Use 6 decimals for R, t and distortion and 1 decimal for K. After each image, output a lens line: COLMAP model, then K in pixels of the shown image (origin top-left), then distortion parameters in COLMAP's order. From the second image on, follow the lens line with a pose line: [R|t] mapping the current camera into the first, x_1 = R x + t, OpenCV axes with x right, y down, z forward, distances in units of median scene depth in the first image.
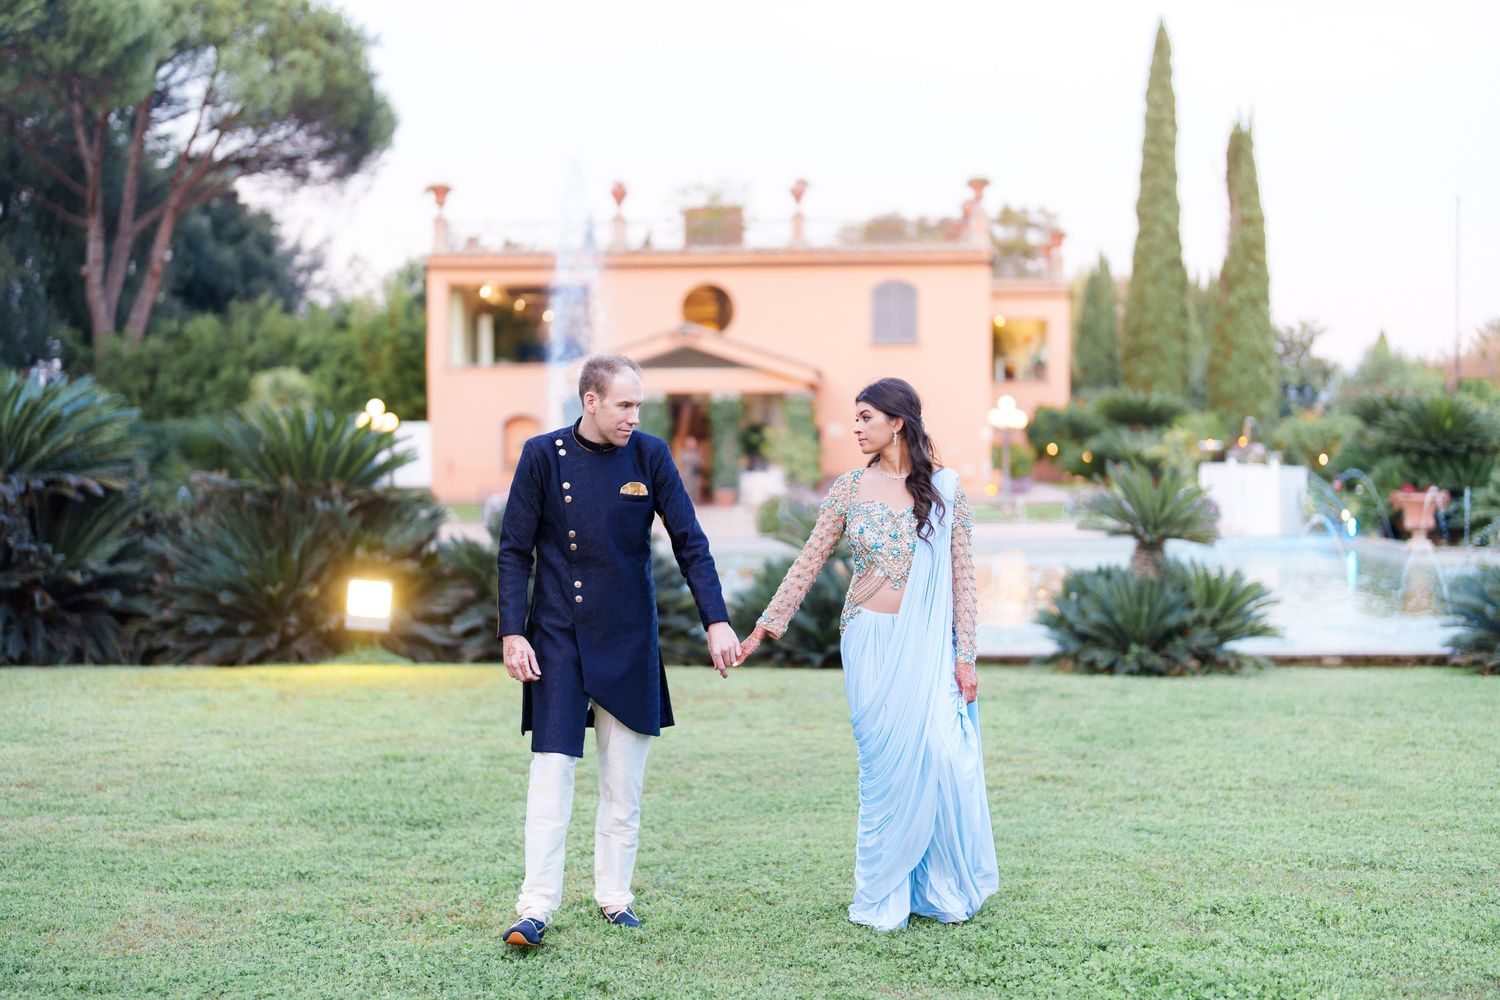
lens RADIAL K [[2180.2, 0, 750.0], [0, 2180.2, 500.0], [0, 0, 1]] dist [-0.180284, -0.014668]
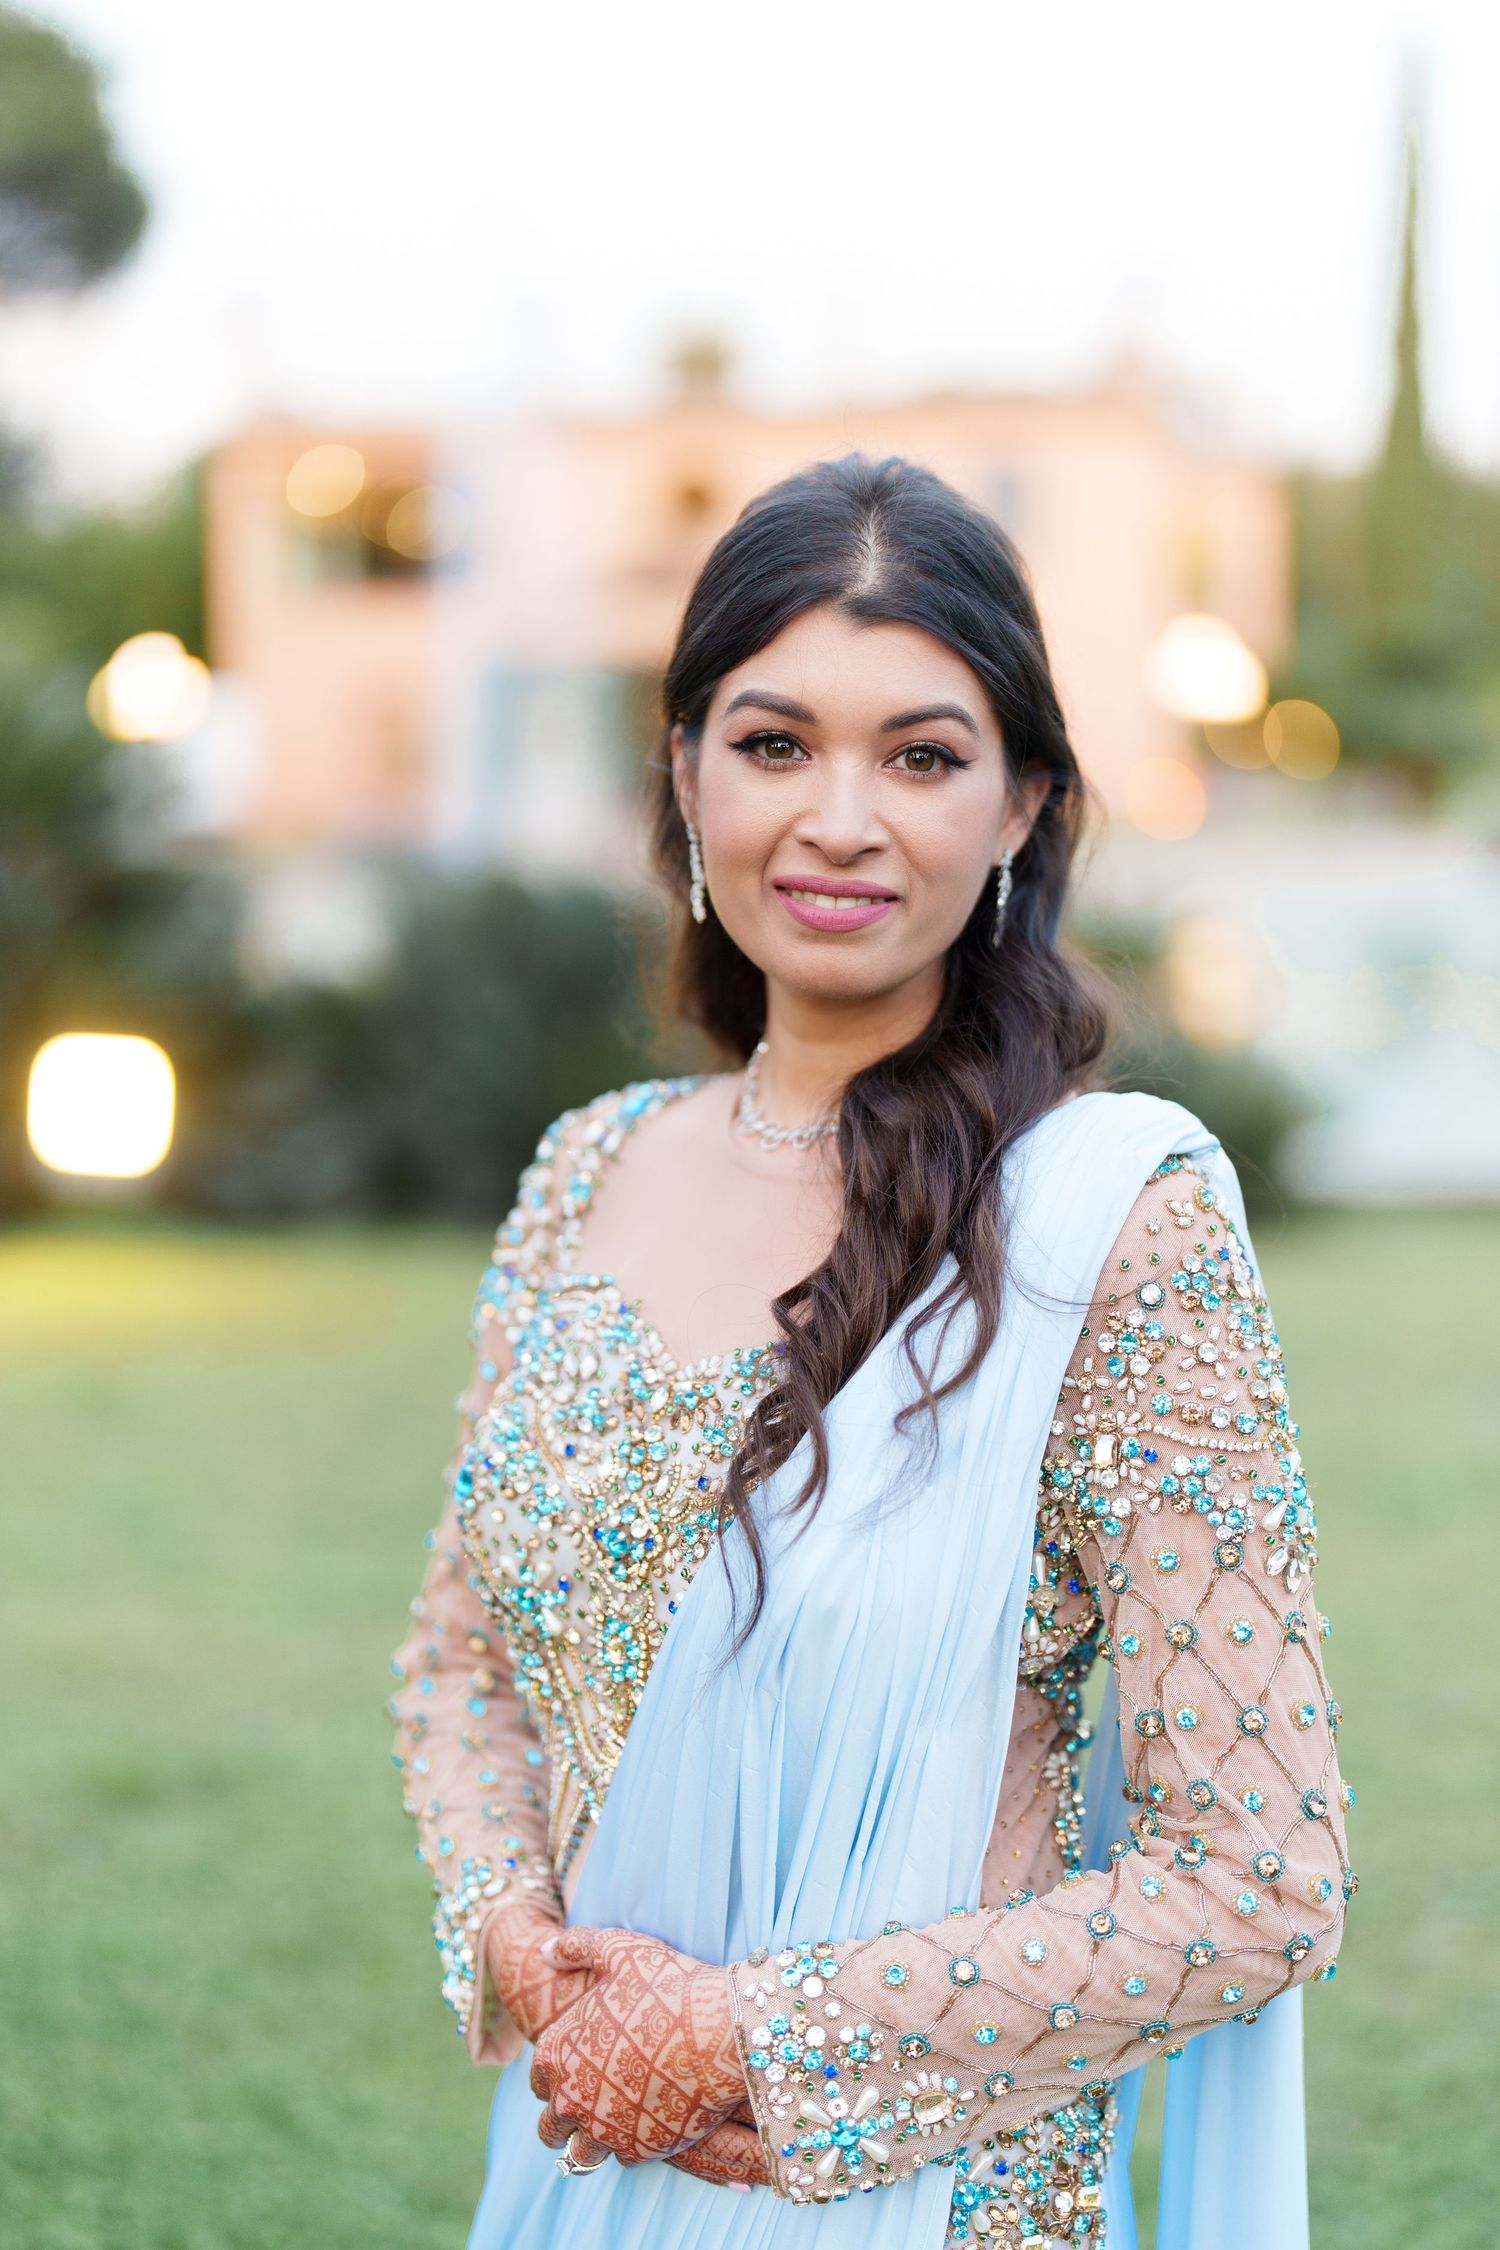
lens RADIAL K [[3079.0, 0, 750.0], [0, 3079.0, 1125.0], [0, 0, 1]] dist [0.091453, 0.000039]
pose [[0.999679, -0.022805, 0.011057, -0.019588], [0.021604, 0.994883, 0.098694, -0.003054], [-0.013251, -0.098424, 0.995056, 0.141357]]
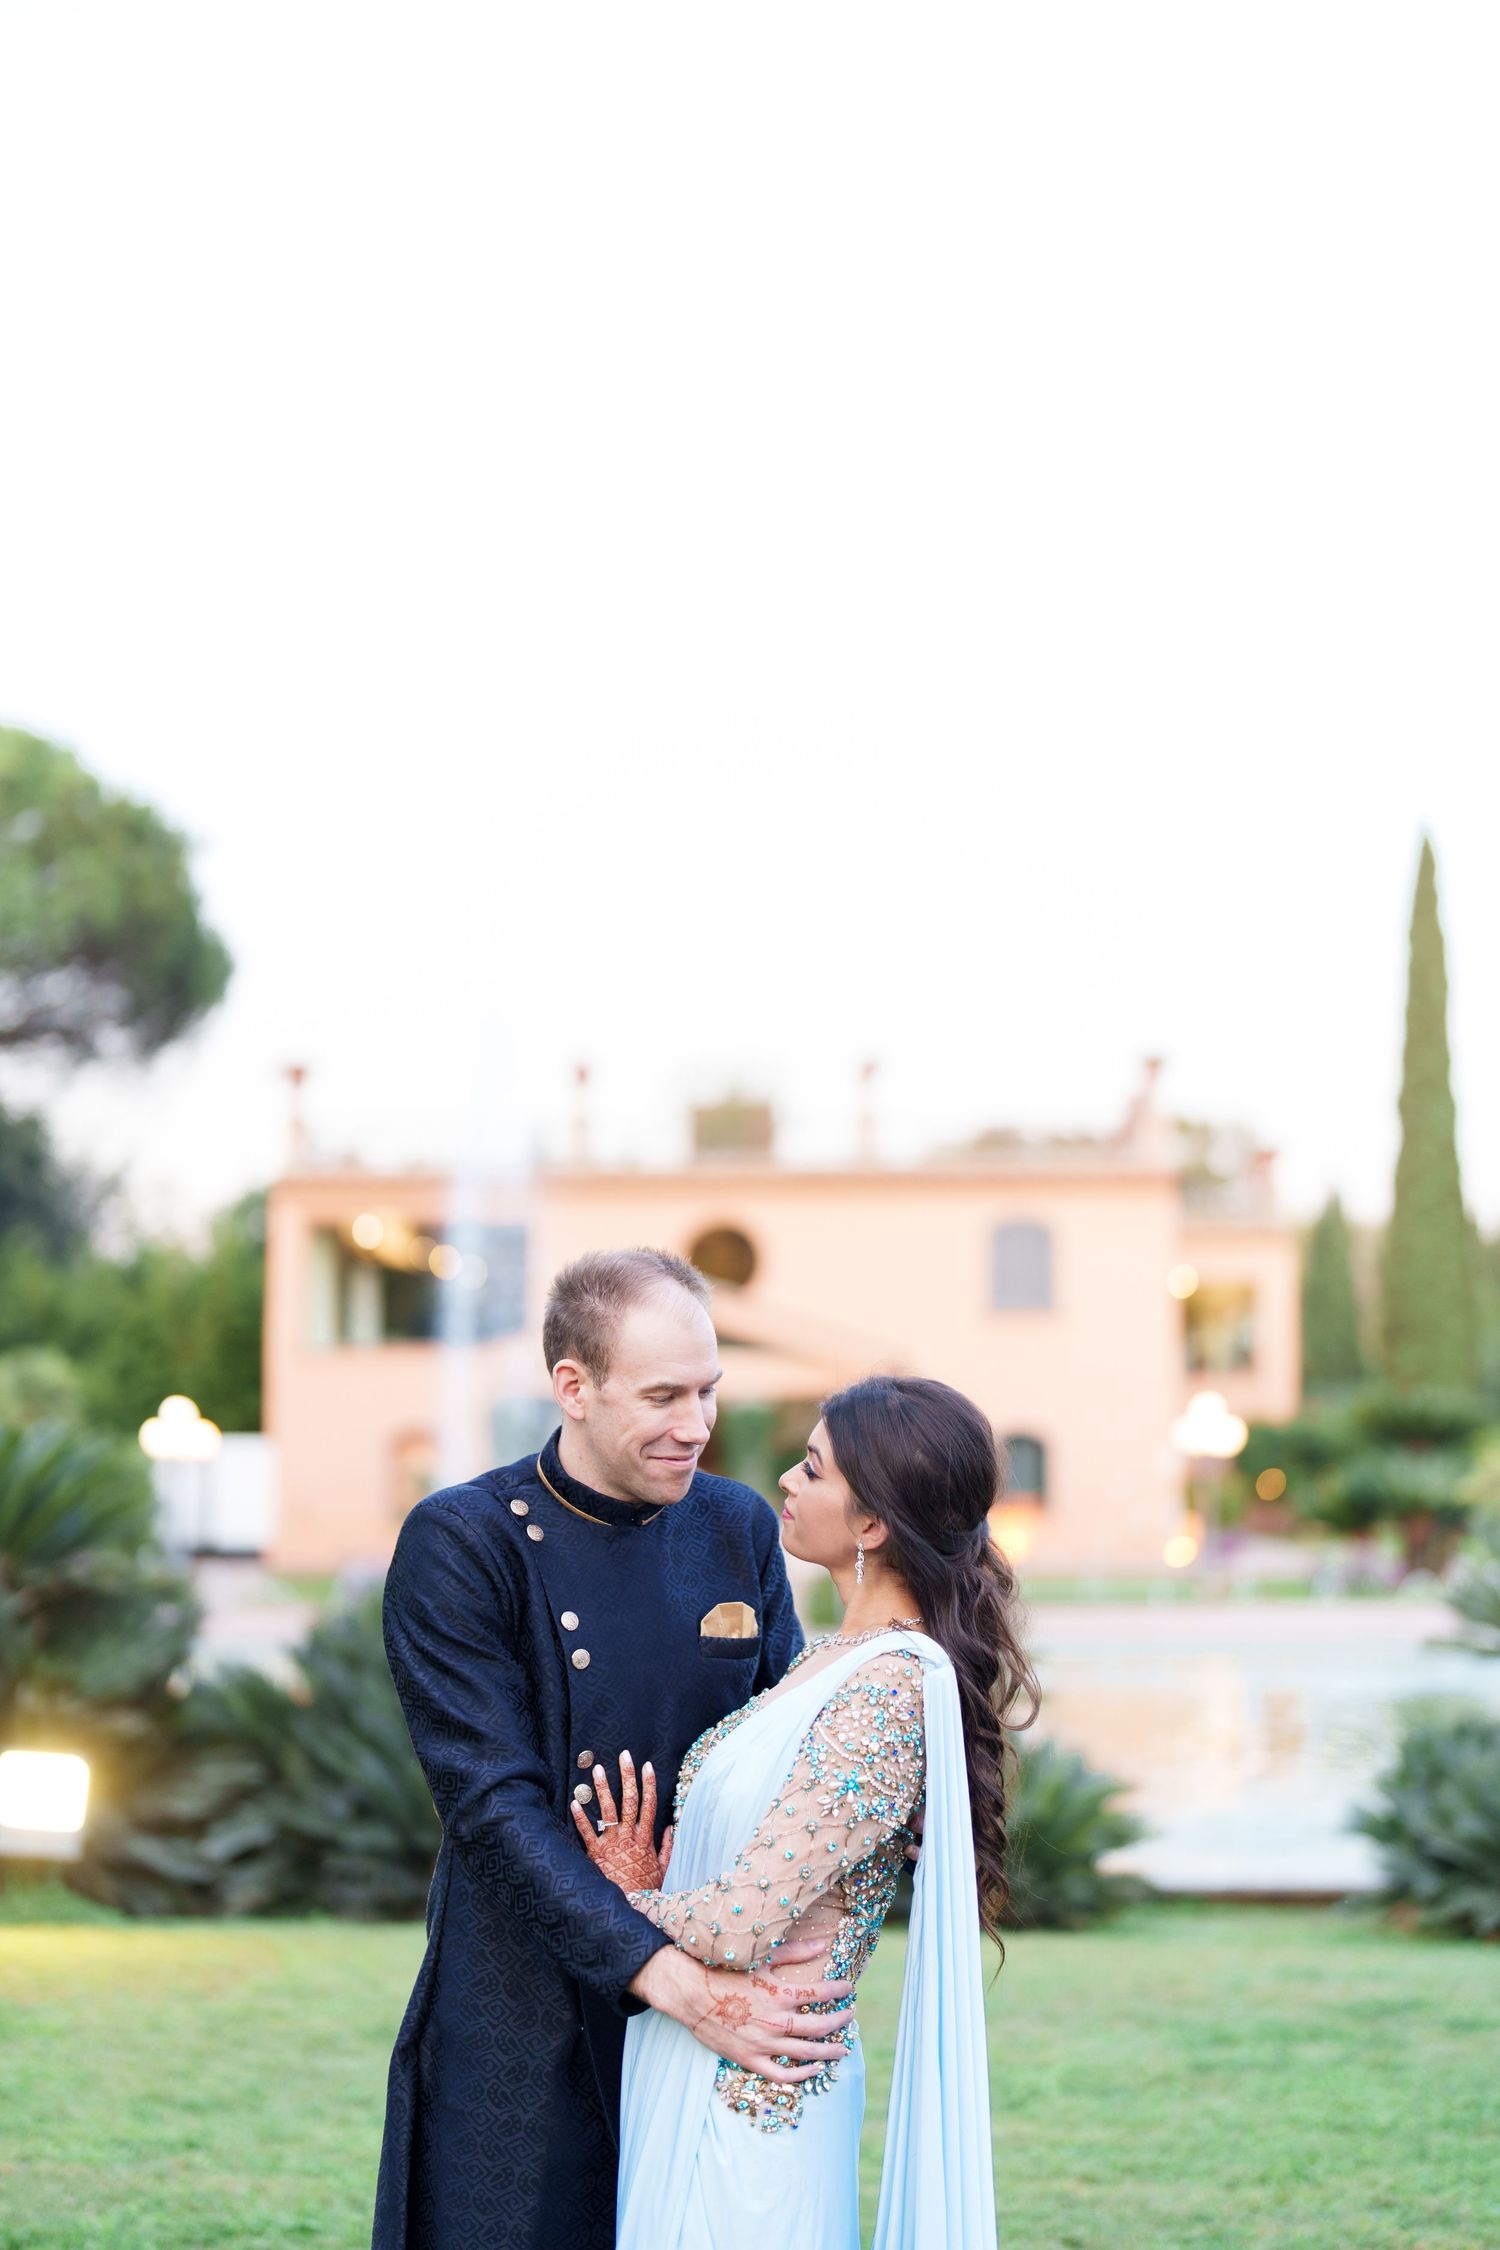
lens RADIAL K [[3222.6, 0, 750.0], [0, 3222.6, 1125.0], [0, 0, 1]] dist [-0.060746, 0.028037]
pose [[0.999923, -0.001159, -0.012395, -0.000151], [-0.000507, 0.991040, -0.133562, -0.003082], [0.012438, 0.133558, 0.990963, 0.084754]]
